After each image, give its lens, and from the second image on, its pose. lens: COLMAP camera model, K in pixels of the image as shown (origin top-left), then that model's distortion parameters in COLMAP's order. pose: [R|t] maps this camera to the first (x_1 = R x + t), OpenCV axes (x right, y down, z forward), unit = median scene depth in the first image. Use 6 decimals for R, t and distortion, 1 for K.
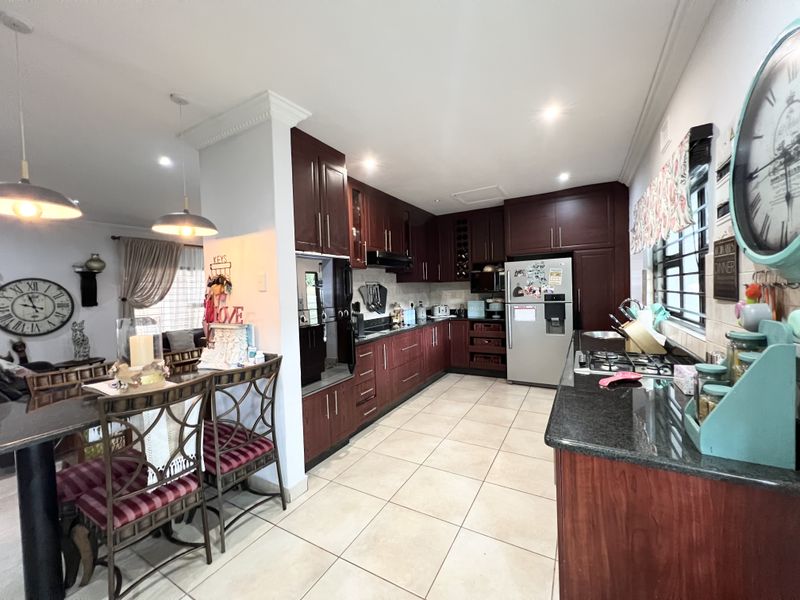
lens RADIAL K [[318.5, 0, 400.0], [0, 318.5, 300.0], [0, 0, 1]] dist [0.000341, 0.000080]
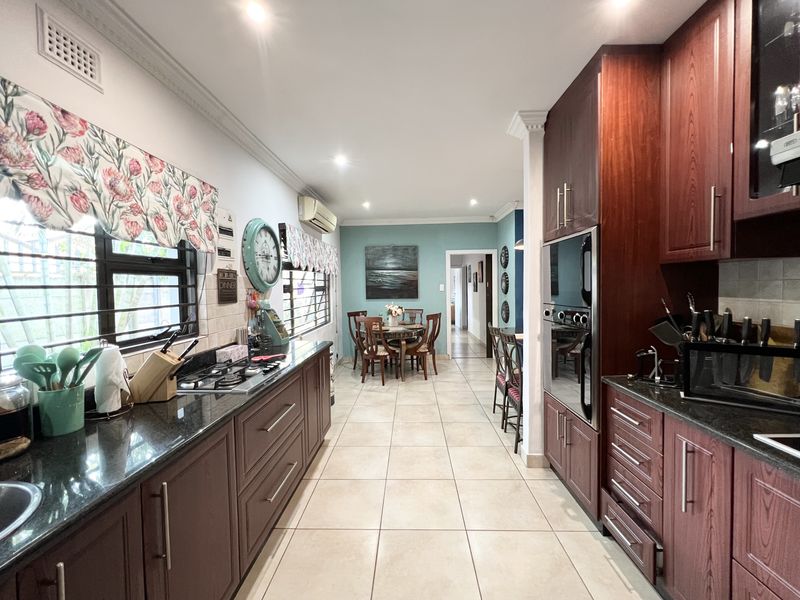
lens RADIAL K [[332.1, 0, 400.6], [0, 332.1, 297.2], [0, 0, 1]] dist [0.001165, 0.000332]
pose [[-0.882740, 0.065955, -0.465210, 0.447973], [0.035512, 0.996632, 0.073912, -0.063217], [0.468518, 0.048725, -0.882109, 1.369365]]
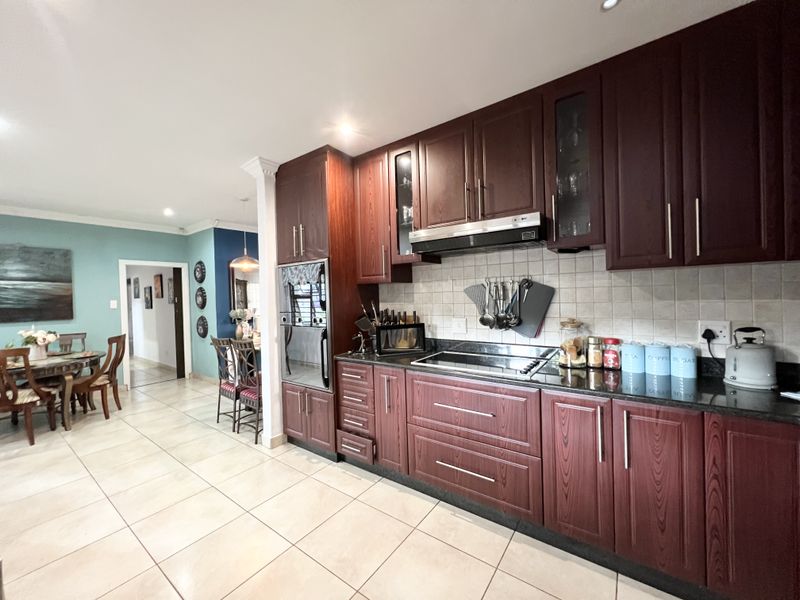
lens RADIAL K [[321.7, 0, 400.3], [0, 321.7, 296.2], [0, 0, 1]] dist [-0.000729, -0.000075]
pose [[-0.111077, 0.045565, -0.992767, 0.721005], [0.005048, 0.998961, 0.045284, -0.068656], [0.993799, 0.000019, -0.111192, 1.296417]]
